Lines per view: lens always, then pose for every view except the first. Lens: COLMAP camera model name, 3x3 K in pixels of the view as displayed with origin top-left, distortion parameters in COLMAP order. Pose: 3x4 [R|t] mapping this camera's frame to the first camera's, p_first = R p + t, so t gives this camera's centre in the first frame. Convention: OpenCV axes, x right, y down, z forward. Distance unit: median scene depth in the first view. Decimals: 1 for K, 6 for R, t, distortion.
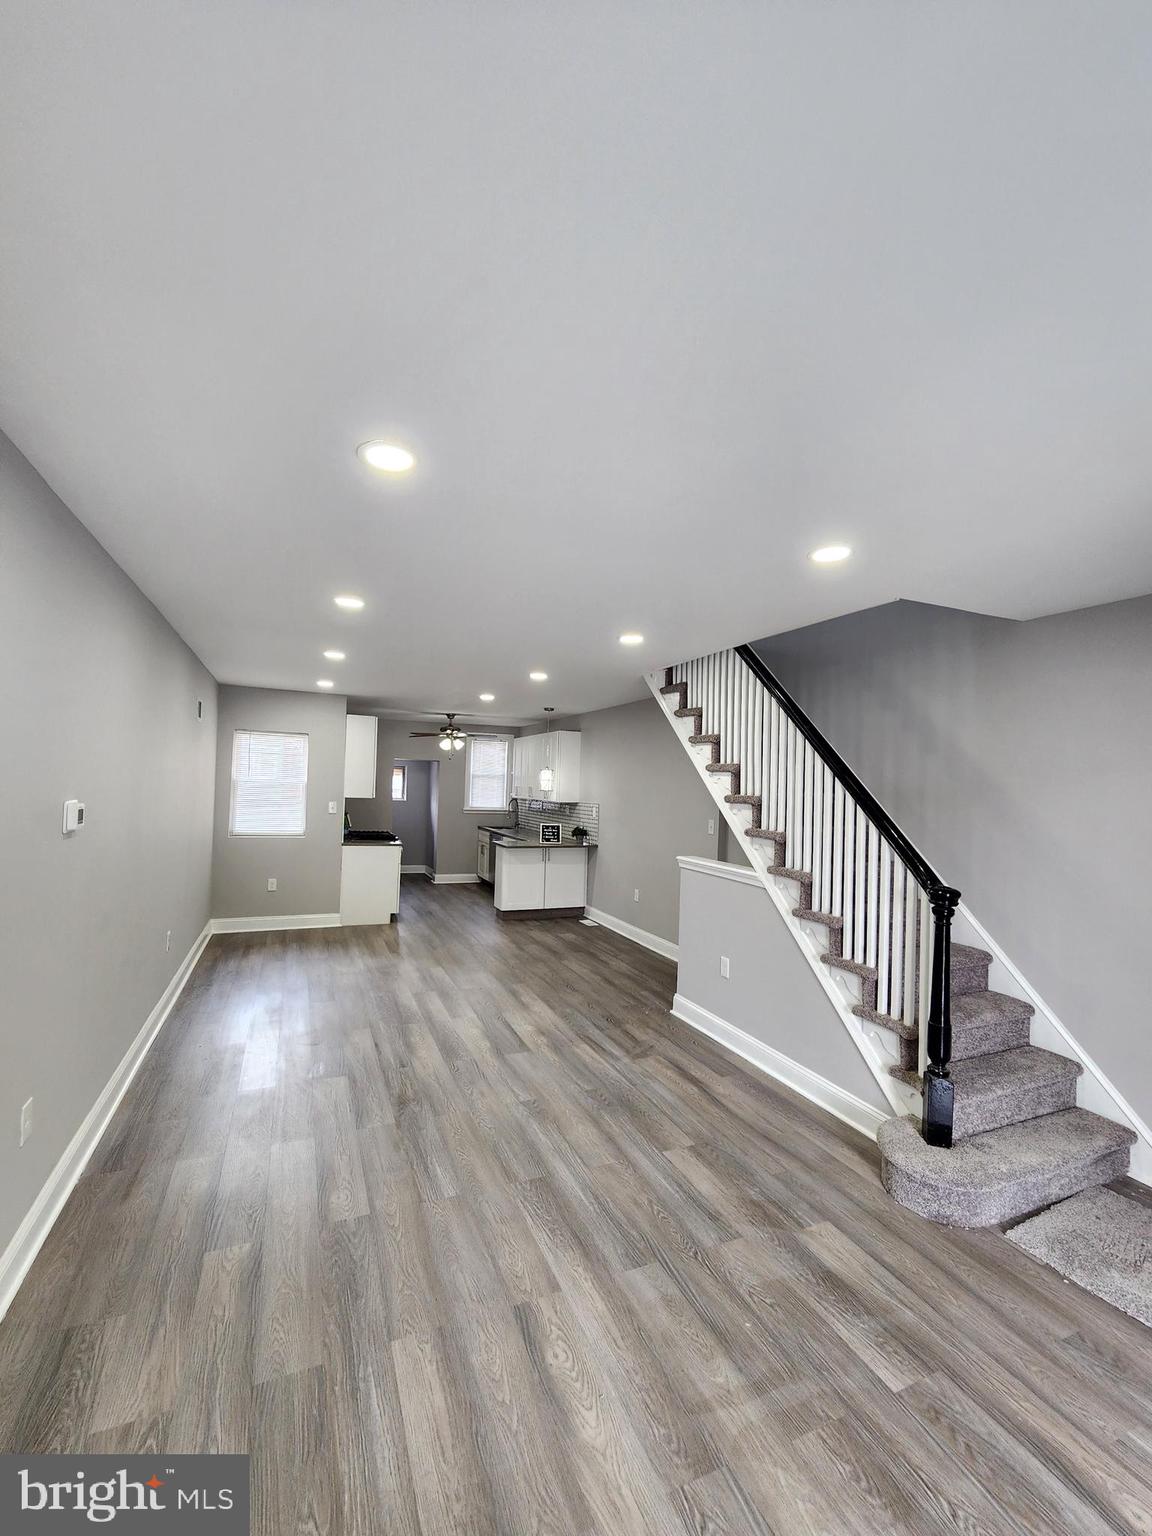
lens RADIAL K [[629.4, 0, 567.3], [0, 629.4, 781.1], [0, 0, 1]] dist [0.003447, -0.001829]
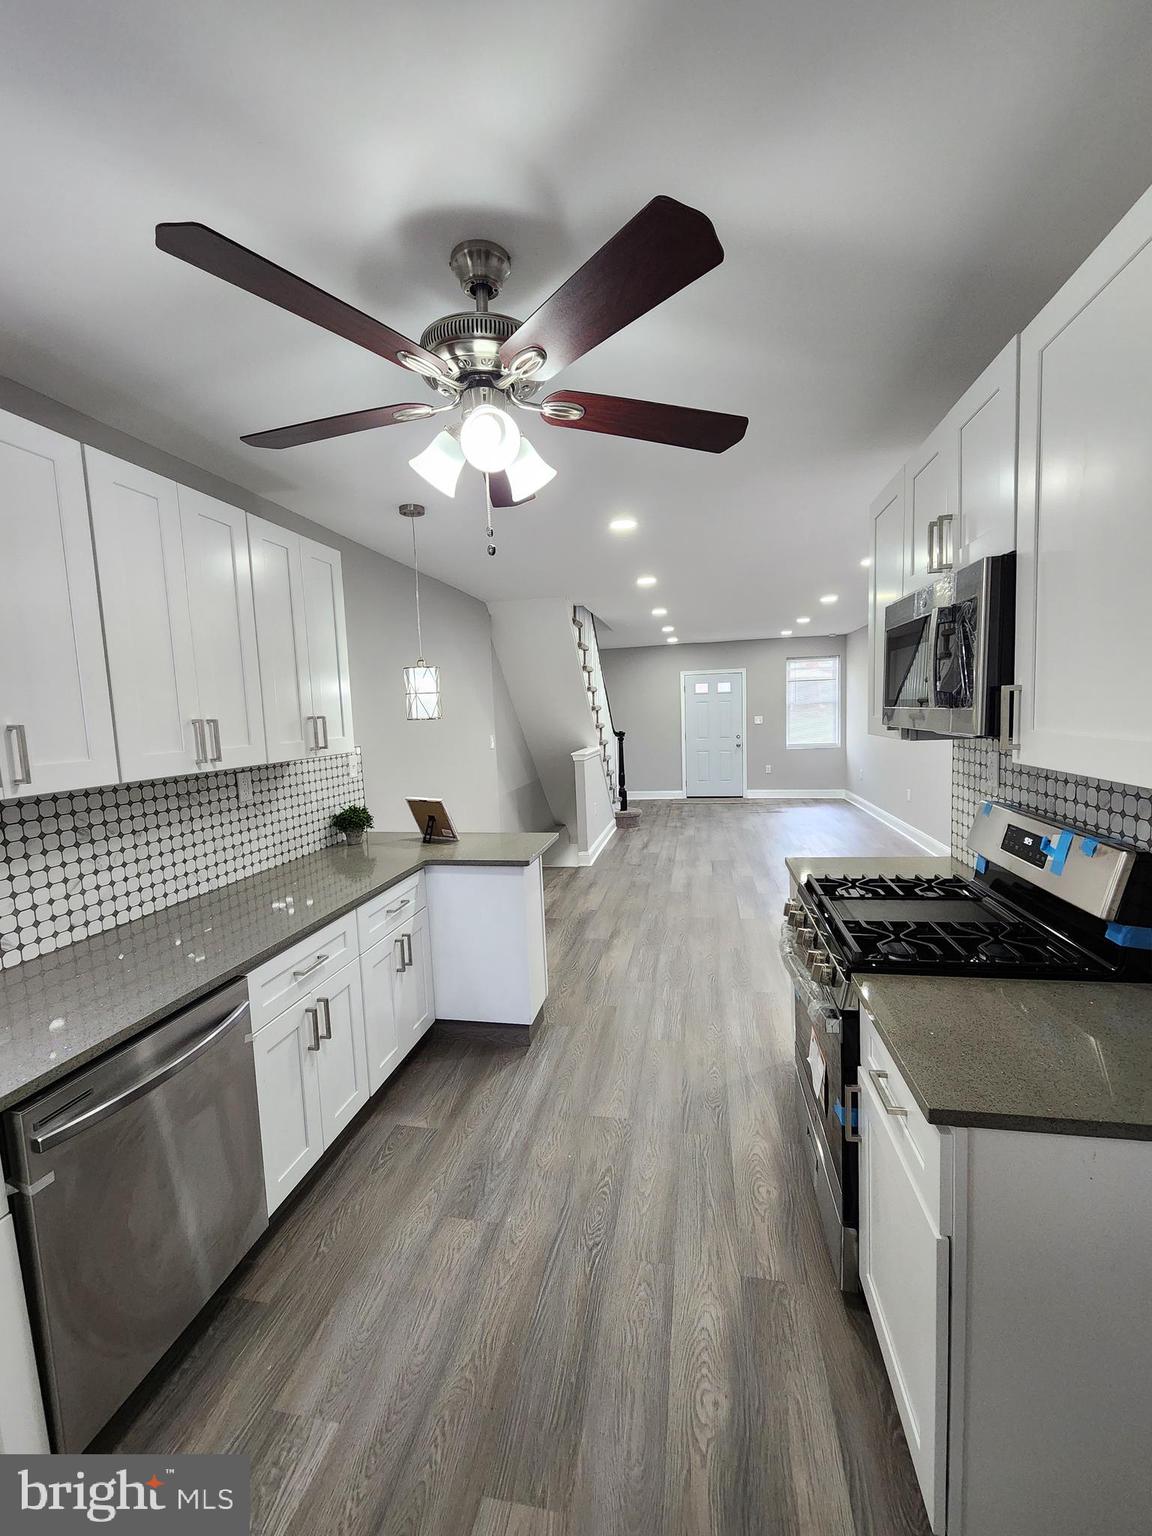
lens RADIAL K [[629.4, 0, 569.0], [0, 629.4, 772.8], [0, 0, 1]] dist [0.003447, -0.001829]
pose [[-0.821661, -0.056895, 0.567130, -0.420866], [0.009705, 0.993465, 0.113727, 0.005870], [-0.569894, 0.098949, -0.815739, 1.584842]]
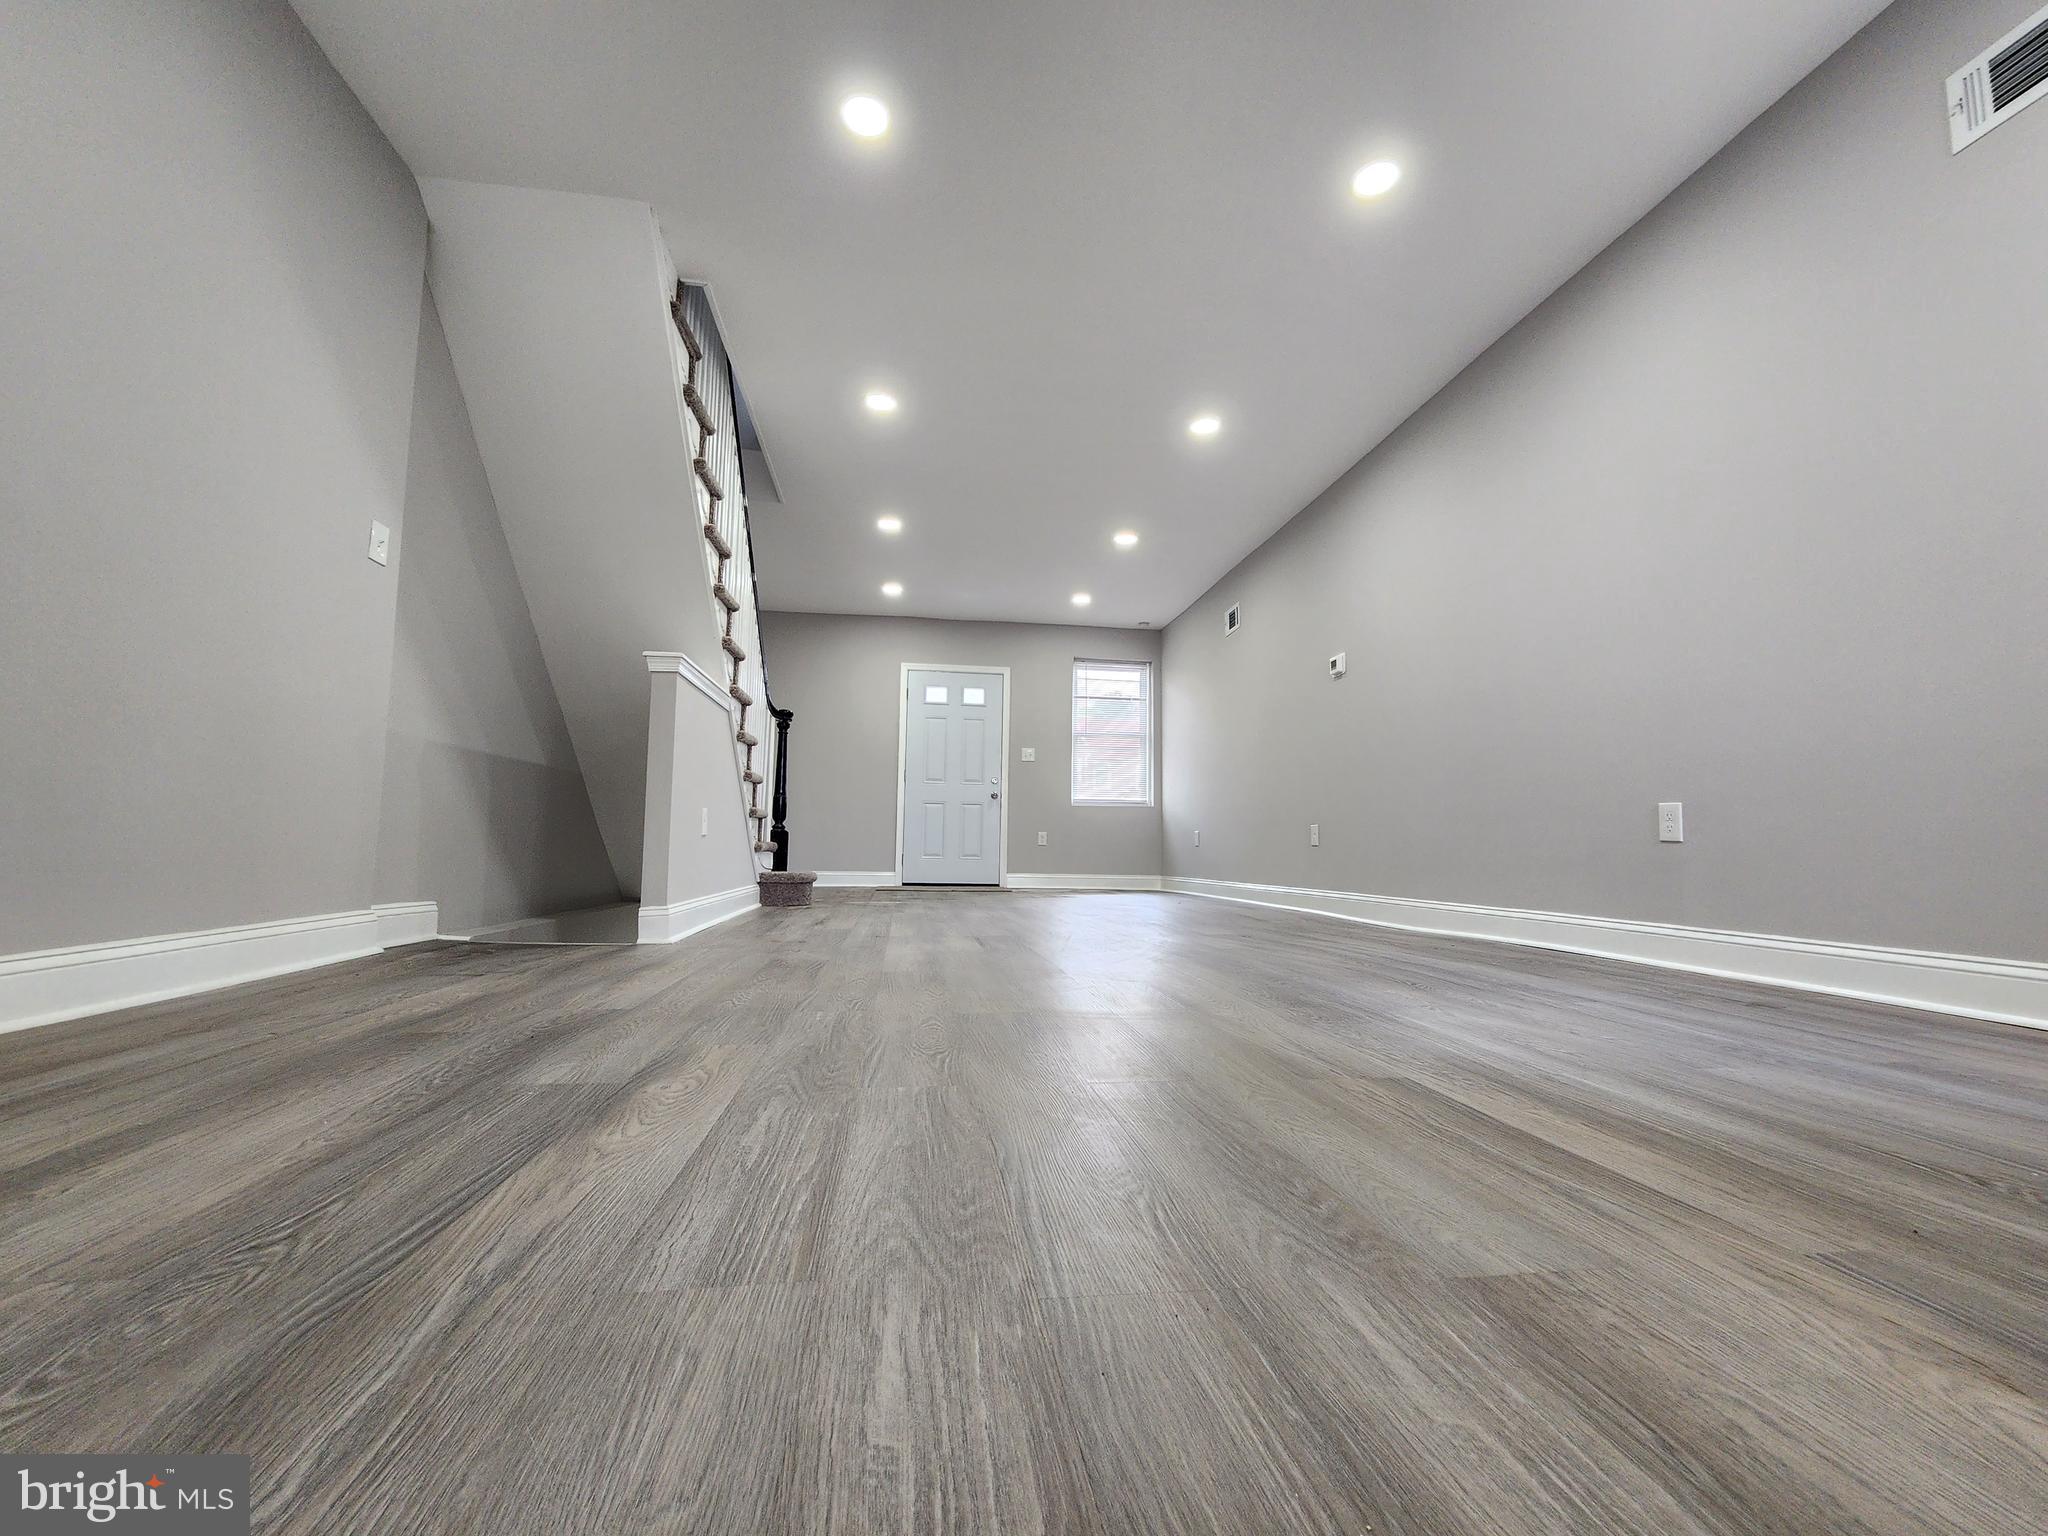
lens RADIAL K [[839.2, 0, 1022.5], [0, 839.2, 775.8], [0, 0, 1]] dist [0.003447, -0.001829]
pose [[-0.963707, -0.023068, 0.265963, -0.225048], [-0.046440, 0.995556, -0.081925, 0.202218], [-0.262891, -0.091303, -0.960496, 1.197312]]
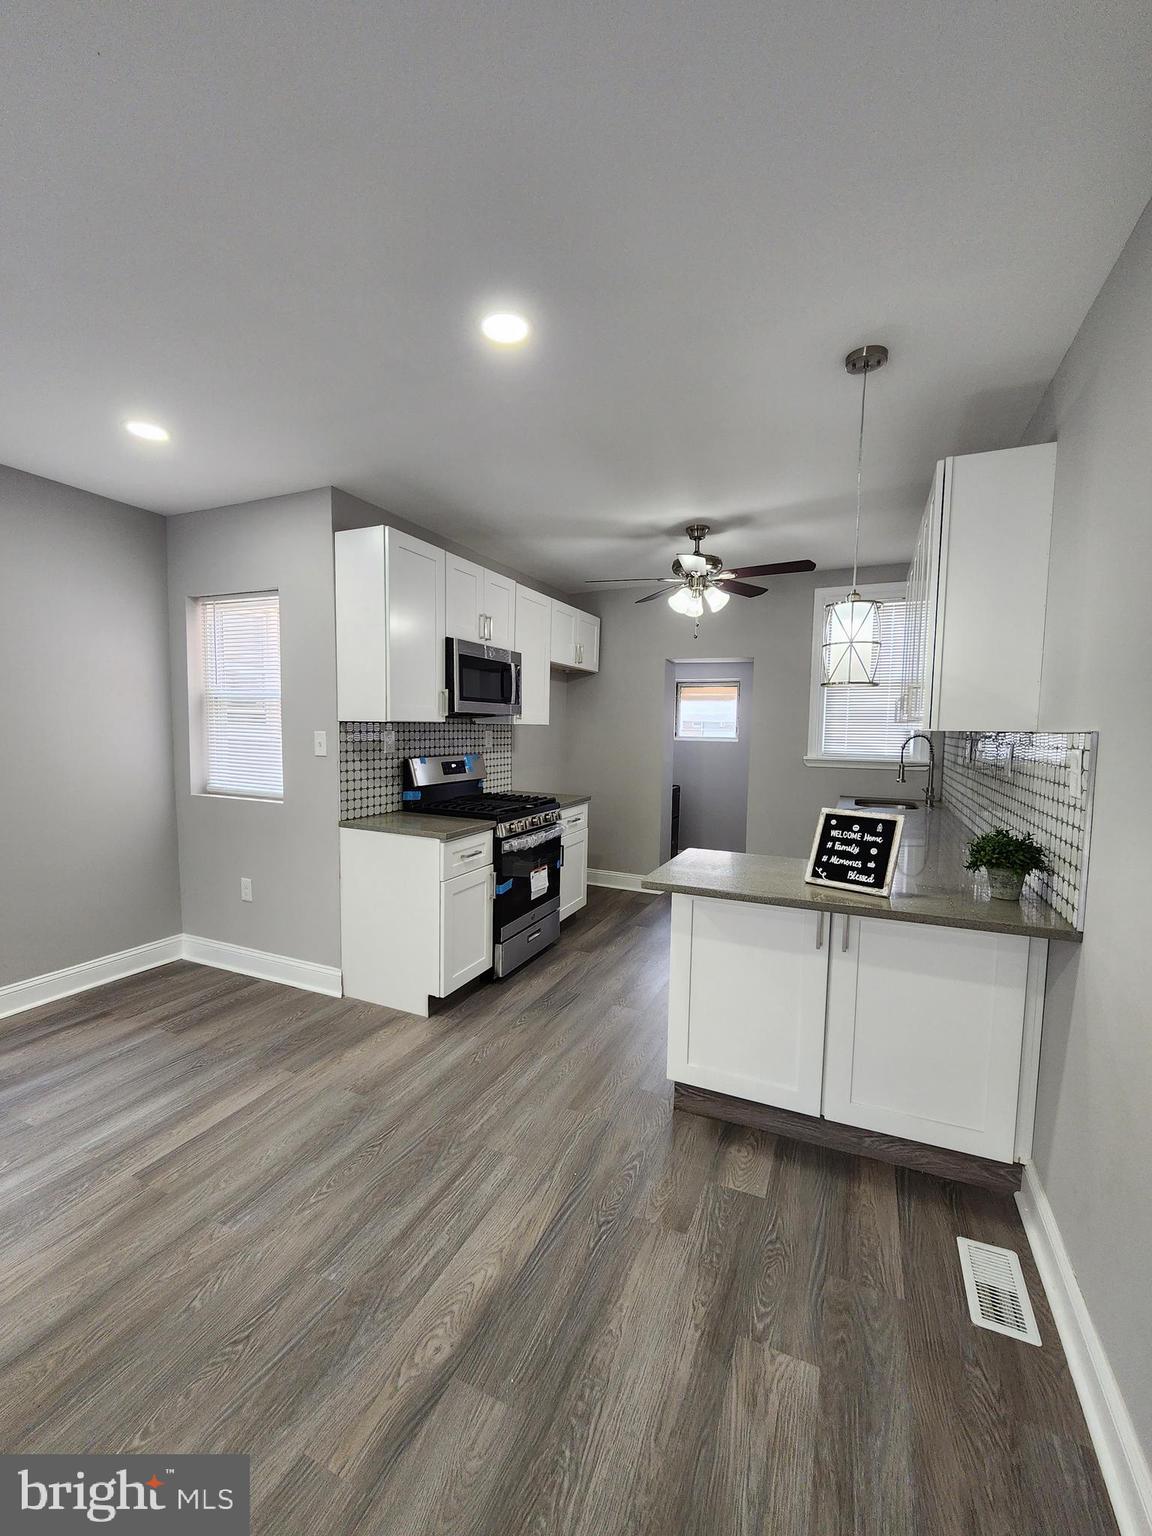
lens RADIAL K [[629.4, 0, 571.2], [0, 629.4, 780.7], [0, 0, 1]] dist [0.003447, -0.001829]
pose [[0.672238, 0.041262, -0.739184, 0.105355], [0.013526, 0.997594, 0.067987, 0.044541], [0.740211, -0.055702, 0.670063, 0.909896]]
